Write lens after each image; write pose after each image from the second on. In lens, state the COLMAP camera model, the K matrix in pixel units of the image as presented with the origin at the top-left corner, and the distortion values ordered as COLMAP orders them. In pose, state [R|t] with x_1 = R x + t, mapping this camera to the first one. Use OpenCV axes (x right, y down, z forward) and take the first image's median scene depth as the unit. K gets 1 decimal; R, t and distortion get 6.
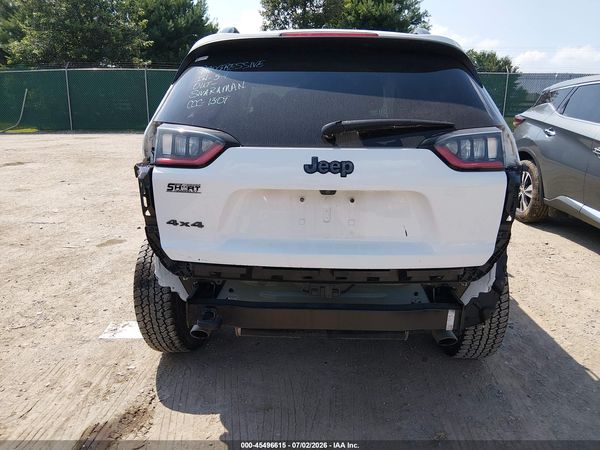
lens RADIAL K [[455.1, 0, 301.8], [0, 455.1, 226.4], [0, 0, 1]] dist [0.069045, -0.101053]
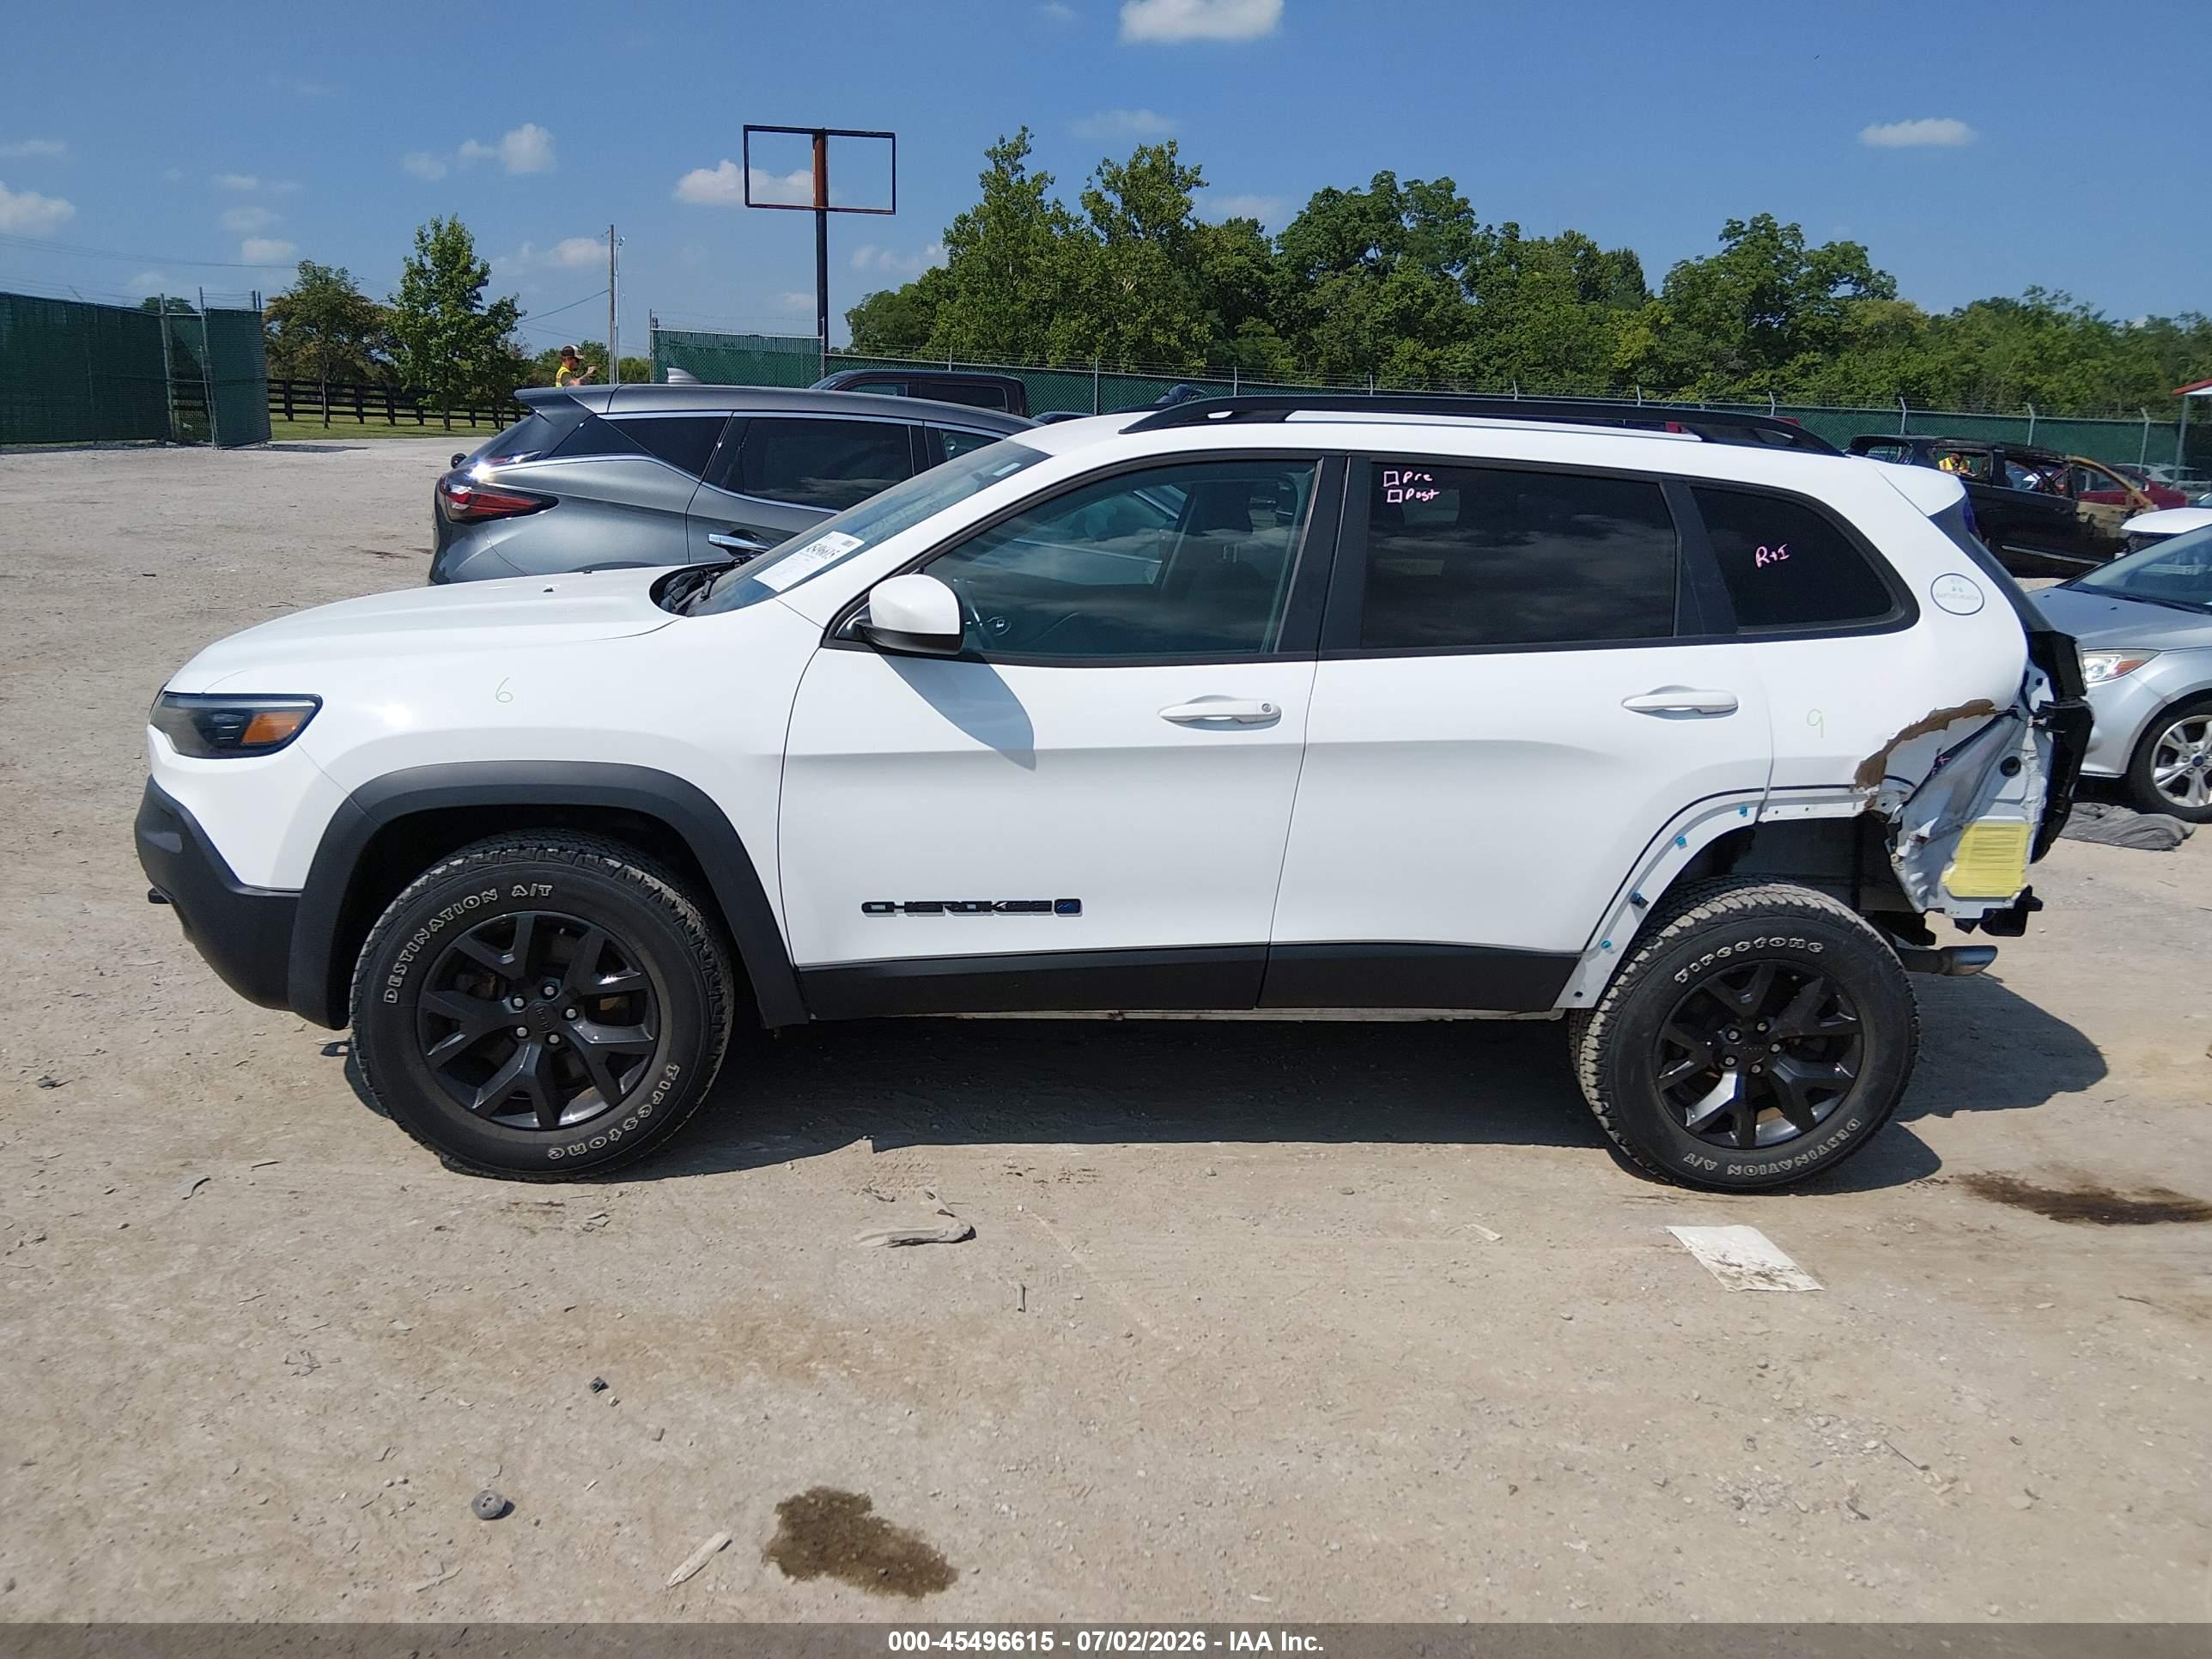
lens RADIAL K [[1677.8, 0, 1085.4], [0, 1677.8, 821.6], [0, 0, 1]] dist [0.069045, -0.101053]
pose [[-0.125244, -0.247323, 0.960804, -1.843824], [0.194271, 0.943569, 0.268211, -0.651558], [-0.972920, 0.220248, -0.070129, 1.905241]]
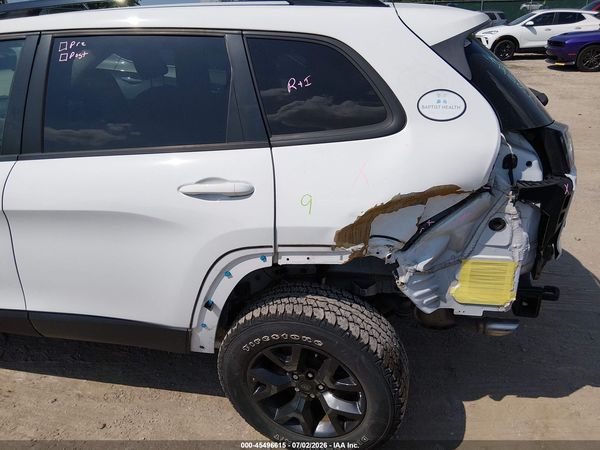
lens RADIAL K [[455.1, 0, 295.5], [0, 455.1, 226.7], [0, 0, 1]] dist [0.069045, -0.101053]
pose [[0.191239, -0.402511, 0.895217, -0.939968], [0.273543, 0.897772, 0.345224, -0.365780], [-0.942657, 0.178860, 0.281793, 0.932830]]
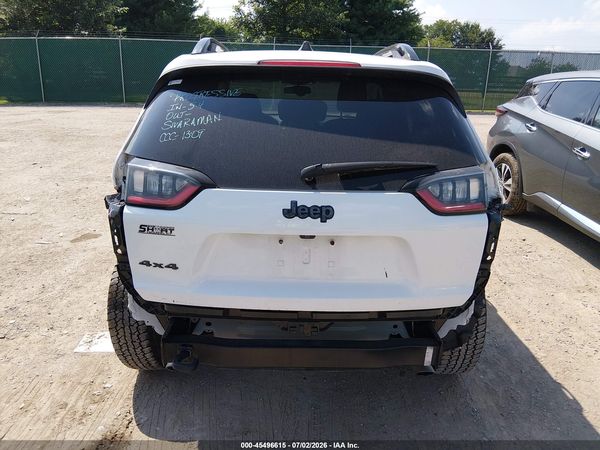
lens RADIAL K [[455.1, 0, 300.1], [0, 455.1, 227.2], [0, 0, 1]] dist [0.069045, -0.101053]
pose [[0.999266, 0.003411, 0.038156, 0.003744], [-0.005844, 0.997945, 0.063814, -0.108950], [-0.037860, -0.063990, 0.997232, 0.023645]]
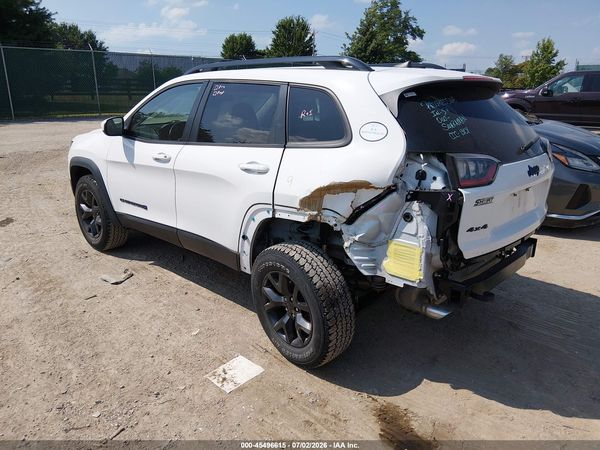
lens RADIAL K [[455.1, 0, 299.8], [0, 455.1, 222.3], [0, 0, 1]] dist [0.069045, -0.101053]
pose [[0.684344, -0.214344, 0.696943, -1.108540], [0.183413, 0.975687, 0.119973, -0.200156], [-0.705714, 0.045726, 0.707019, 0.317412]]
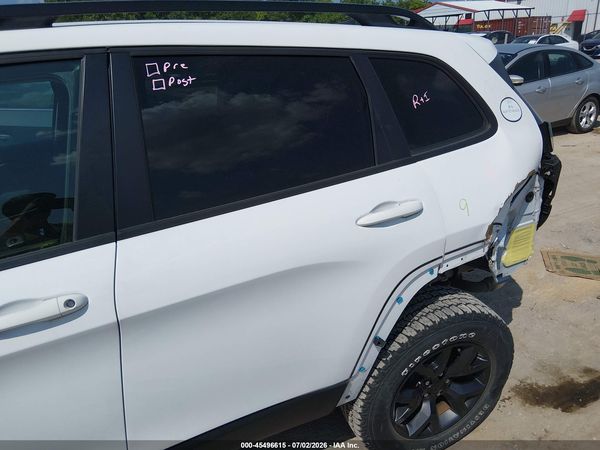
lens RADIAL K [[455.1, 0, 300.3], [0, 455.1, 228.6], [0, 0, 1]] dist [0.069045, -0.101053]
pose [[-0.483799, -0.314223, 0.816825, -0.804448], [0.235845, 0.851986, 0.467438, -0.521491], [-0.842802, 0.418790, -0.338082, 1.543383]]
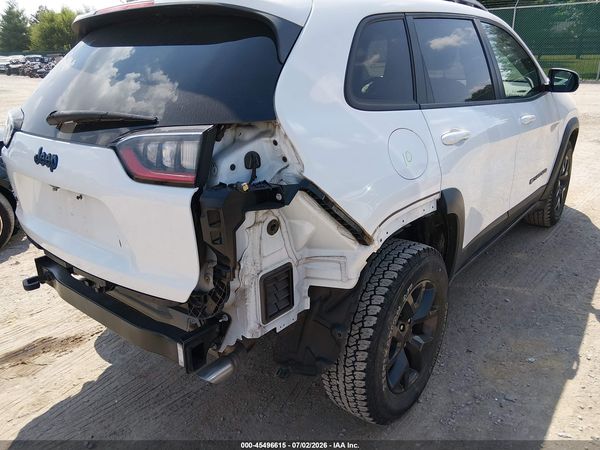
lens RADIAL K [[455.1, 0, 301.5], [0, 455.1, 224.4], [0, 0, 1]] dist [0.069045, -0.101053]
pose [[0.797049, 0.182802, -0.575583, 0.733857], [-0.120076, 0.982028, 0.145610, -0.137875], [0.591857, -0.046944, 0.804675, 0.368068]]
